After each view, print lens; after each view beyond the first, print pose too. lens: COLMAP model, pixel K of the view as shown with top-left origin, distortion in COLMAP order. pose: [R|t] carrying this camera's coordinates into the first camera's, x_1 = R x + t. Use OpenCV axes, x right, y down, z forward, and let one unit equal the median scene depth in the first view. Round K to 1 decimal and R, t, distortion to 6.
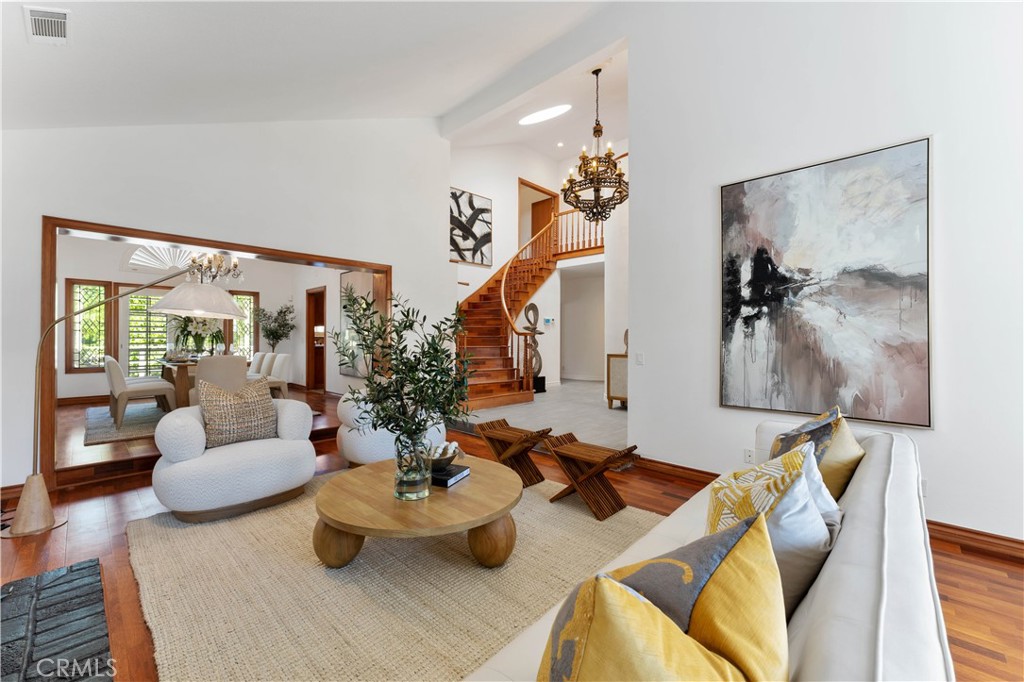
lens RADIAL K [[415.3, 0, 512.6], [0, 415.3, 339.5], [0, 0, 1]] dist [-0.001906, -0.000326]
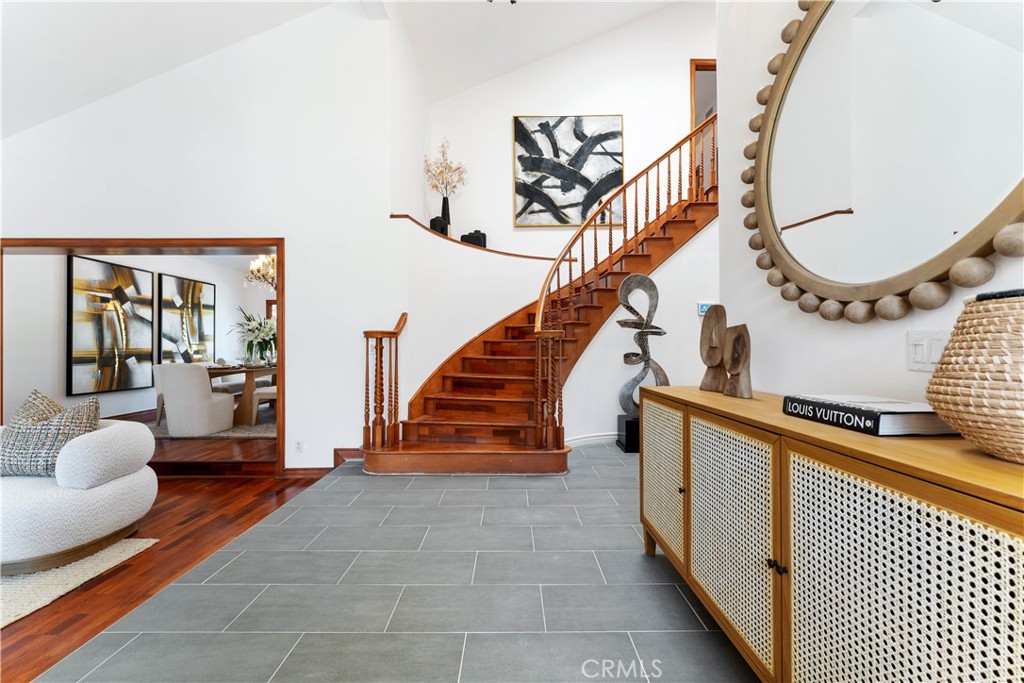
lens RADIAL K [[415.3, 0, 511.3], [0, 415.3, 341.7], [0, 0, 1]] dist [-0.001906, -0.000326]
pose [[0.682962, -0.013863, -0.730322, 0.292611], [0.001809, 0.999849, -0.017288, 0.003535], [0.730452, 0.010486, 0.682884, 0.504116]]
